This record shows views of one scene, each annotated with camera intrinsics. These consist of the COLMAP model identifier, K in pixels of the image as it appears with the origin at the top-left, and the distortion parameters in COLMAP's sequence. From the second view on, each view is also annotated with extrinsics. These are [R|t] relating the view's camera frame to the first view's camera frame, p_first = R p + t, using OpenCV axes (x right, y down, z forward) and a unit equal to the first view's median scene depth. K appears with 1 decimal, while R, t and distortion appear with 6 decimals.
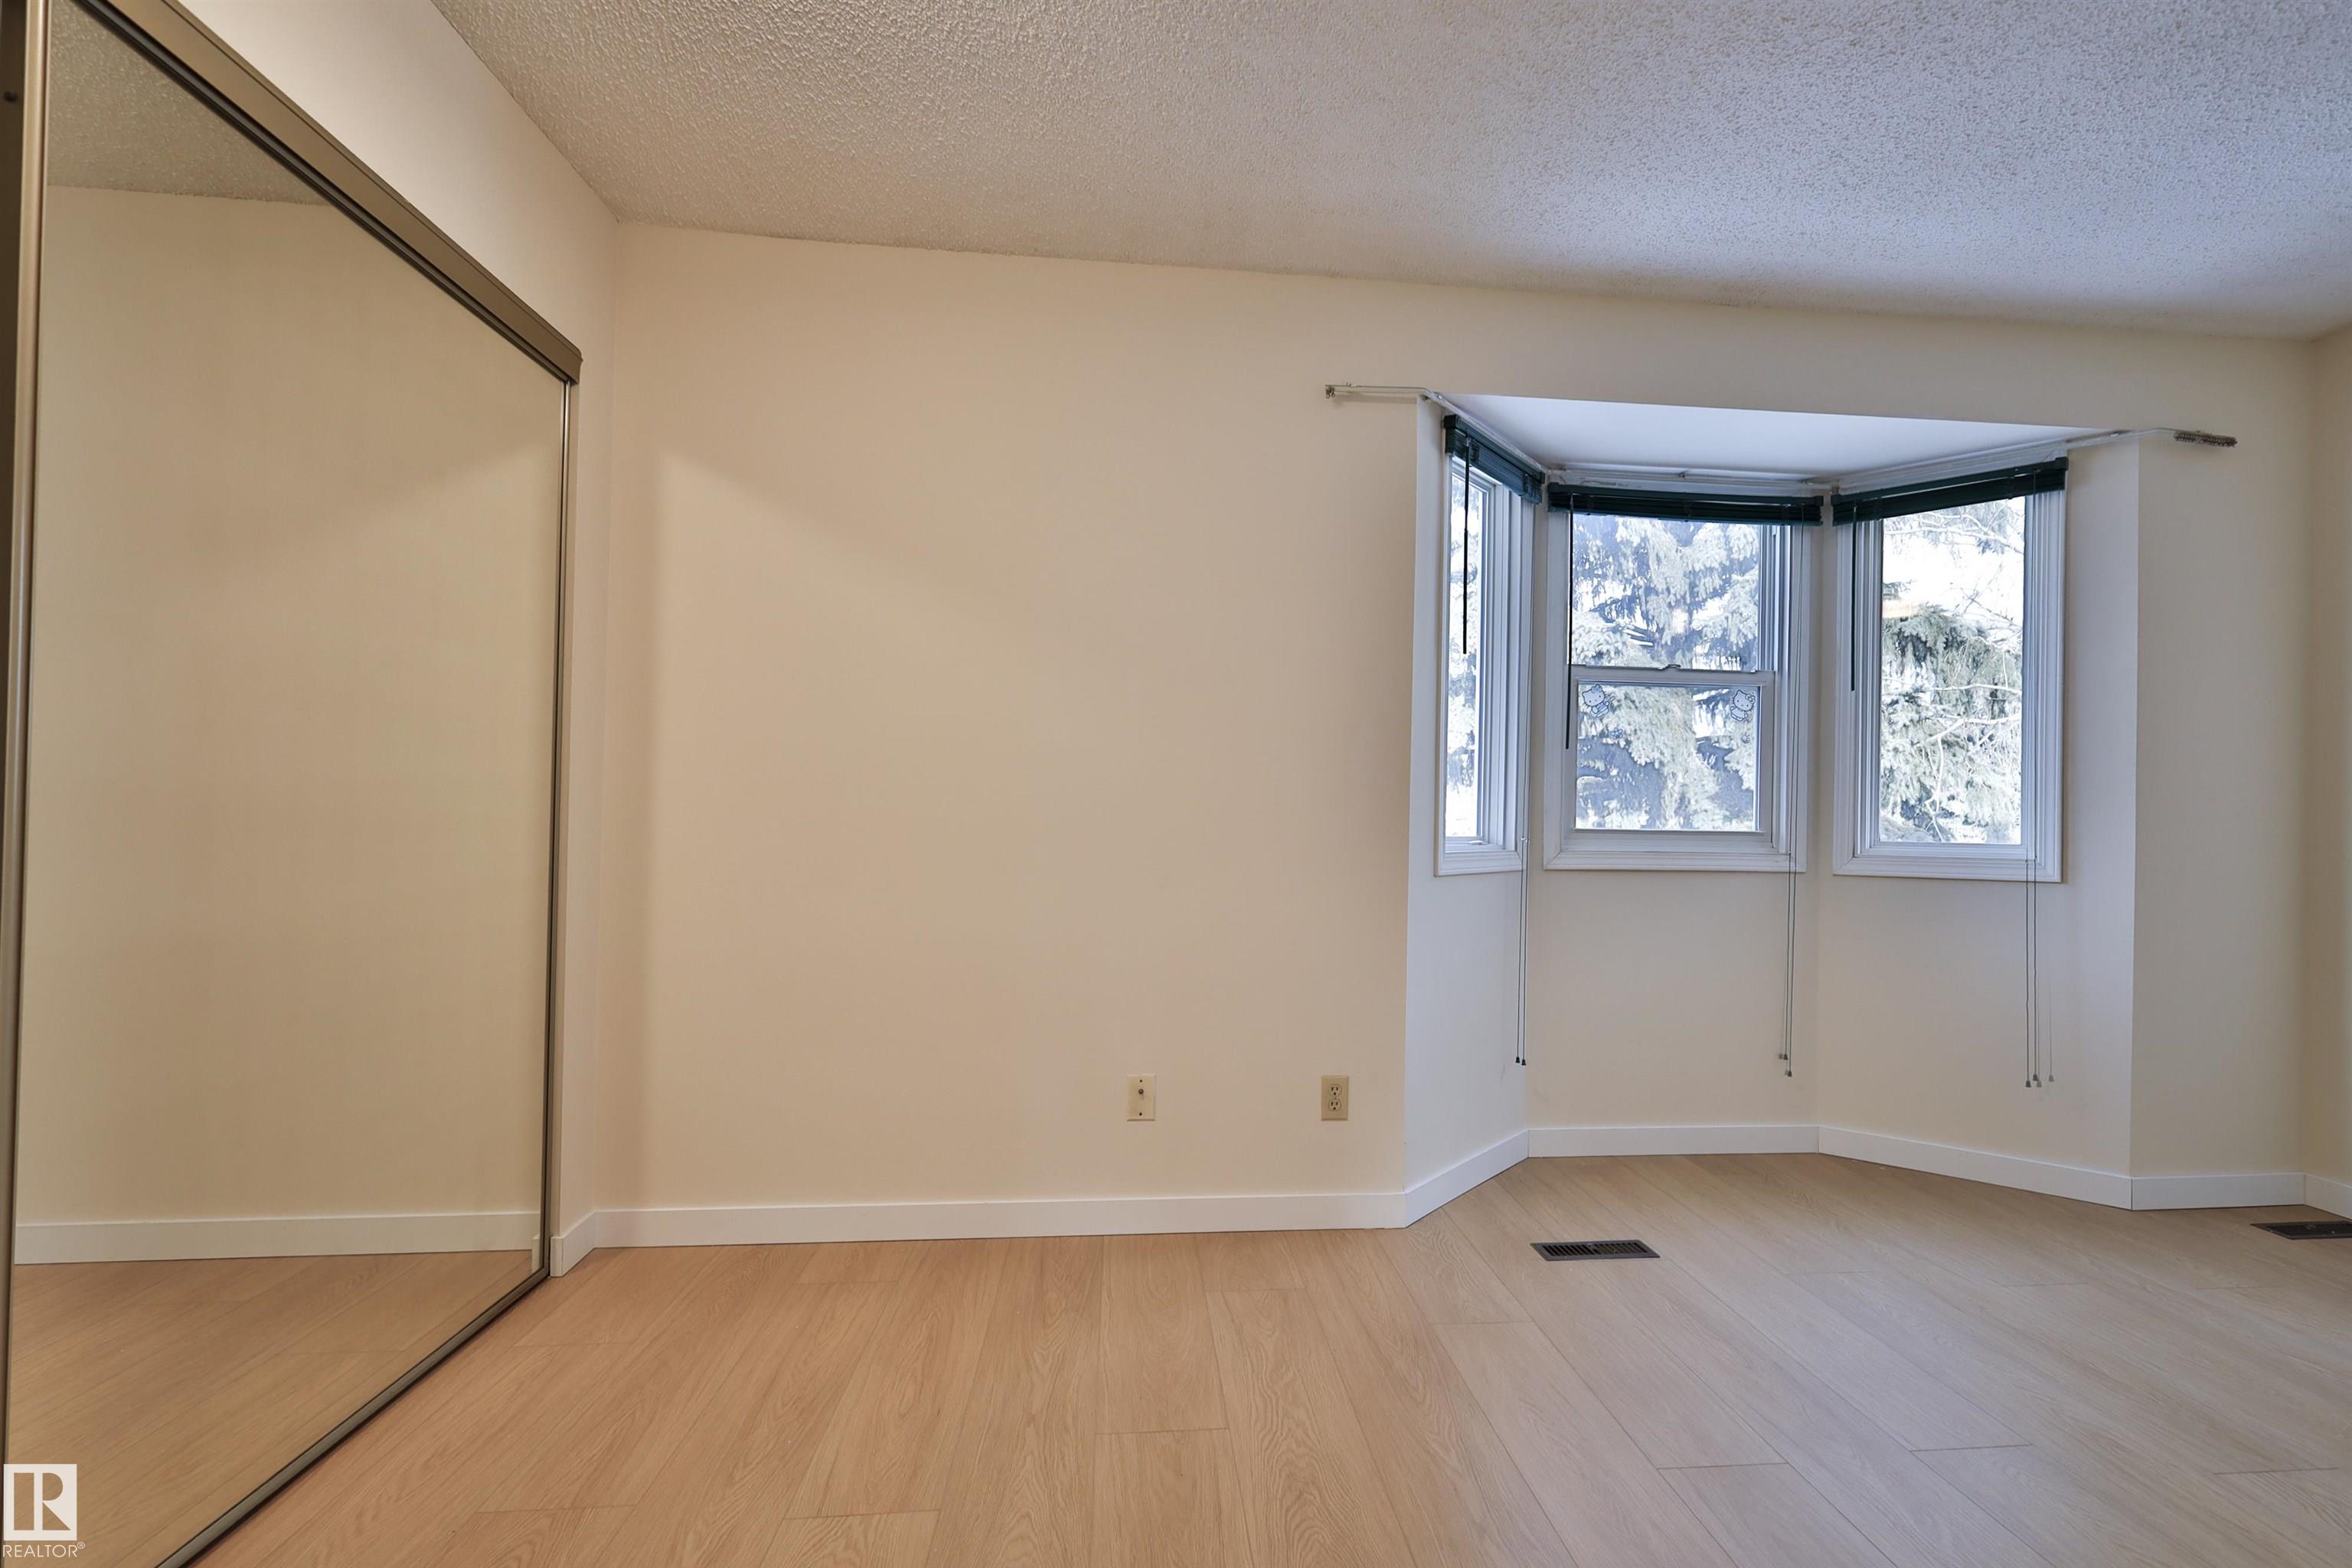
lens RADIAL K [[1111.3, 0, 1232.2], [0, 1111.3, 813.0], [0, 0, 1]] dist [0.001945, -0.001048]
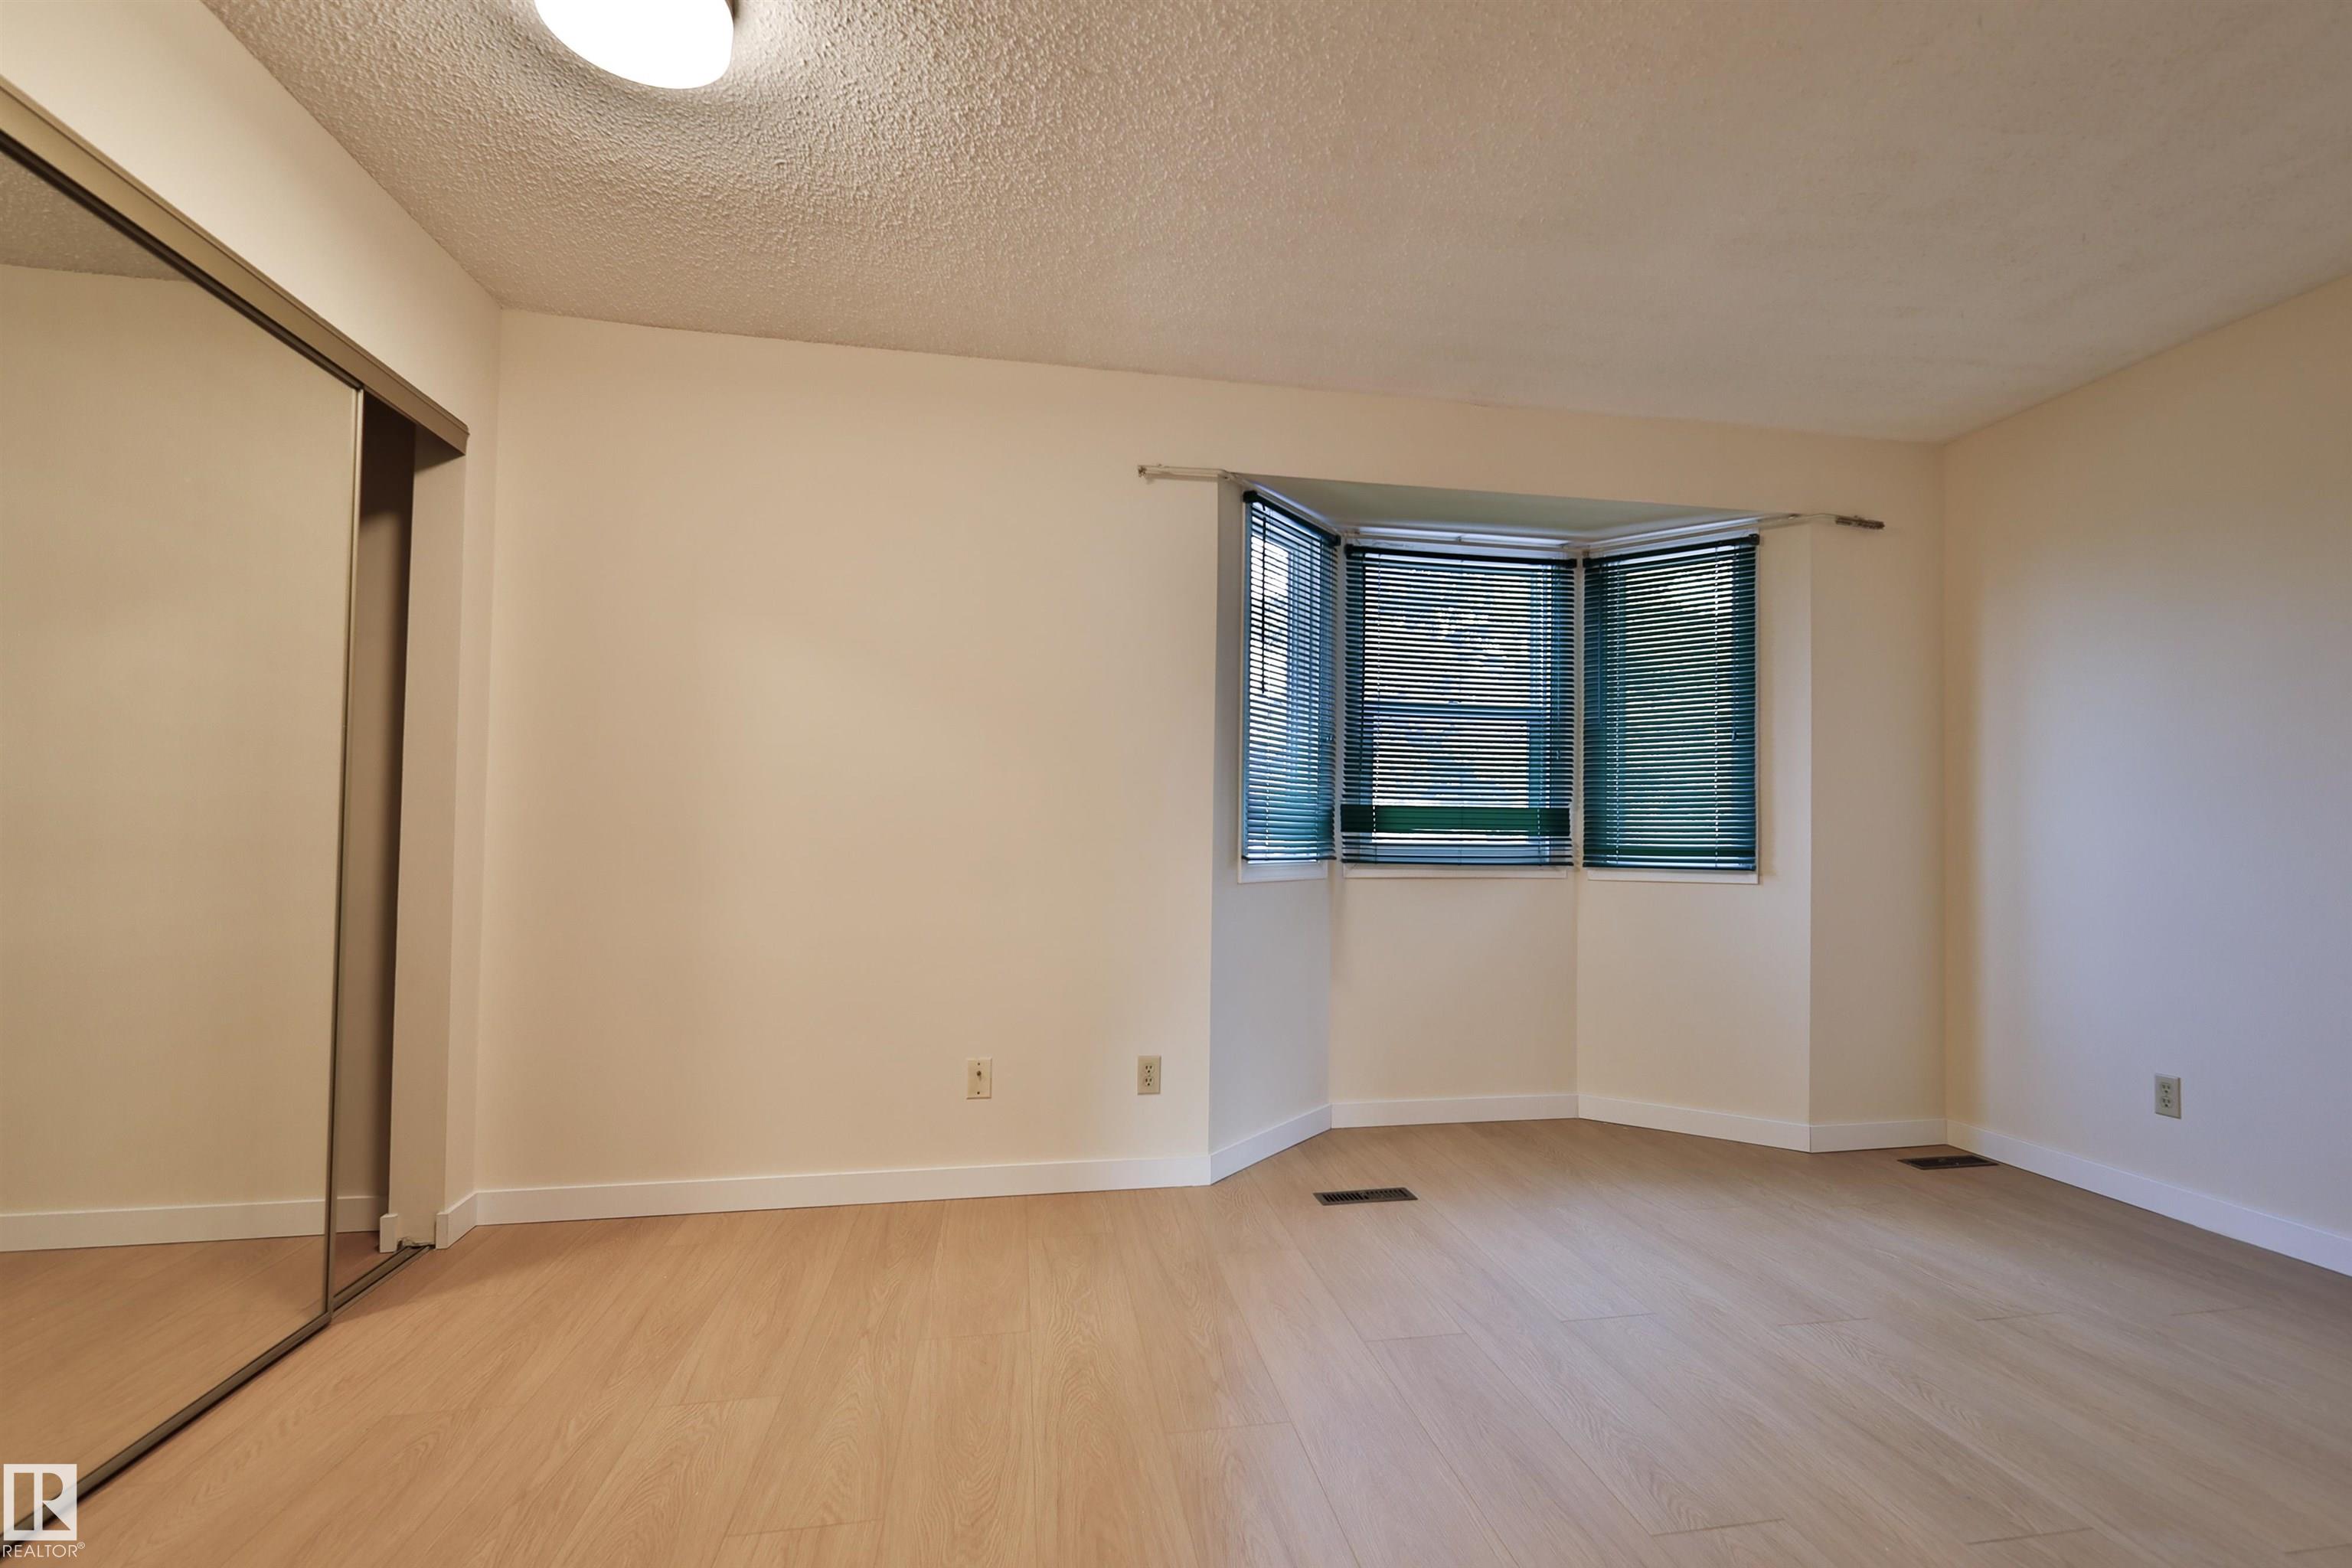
lens RADIAL K [[1111.3, 0, 1232.2], [0, 1111.3, 813.0], [0, 0, 1]] dist [0.001945, -0.001048]
pose [[0.995591, -0.003719, 0.093727, 0.070447], [0.004919, 0.999909, -0.012581, -0.002696], [-0.093672, 0.012987, 0.995518, -0.168057]]
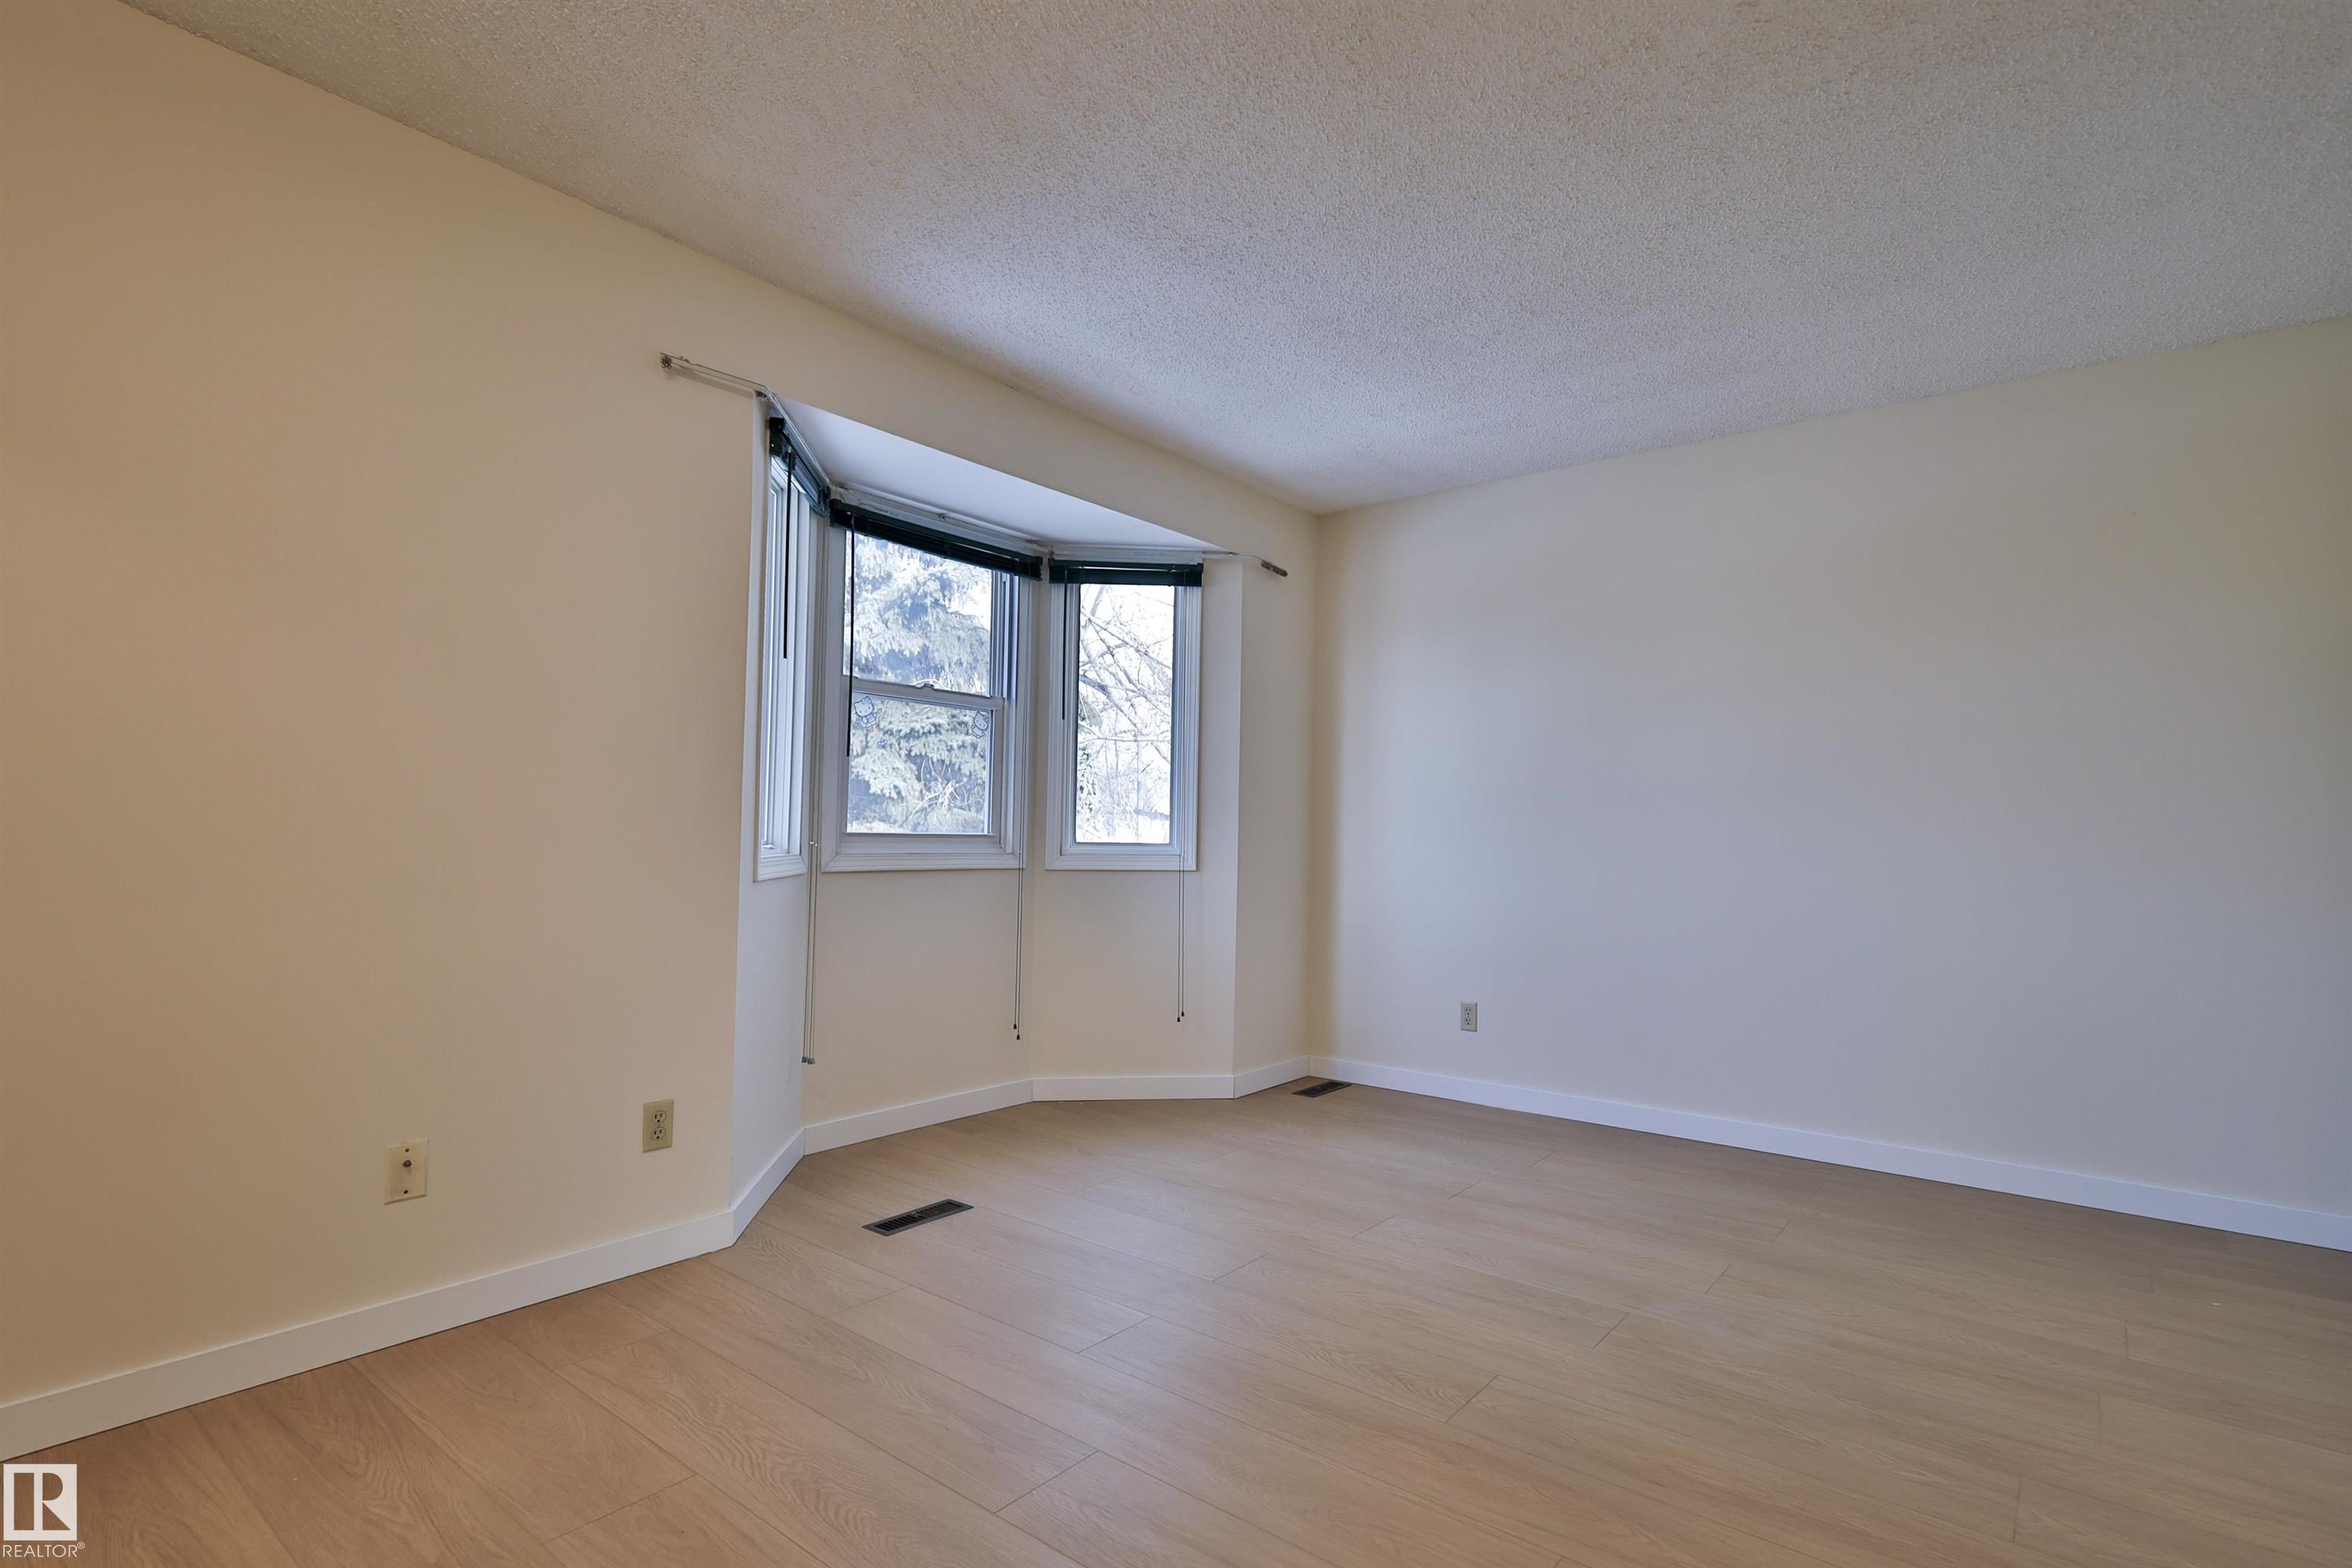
lens RADIAL K [[1113.7, 0, 1234.4], [0, 1113.7, 816.6], [0, 0, 1]] dist [0.003004, 0.000082]
pose [[0.688770, 0.007816, 0.724938, -0.250048], [-0.010395, 0.999946, -0.000905, -0.004731], [-0.724906, -0.006912, 0.688814, 0.015433]]
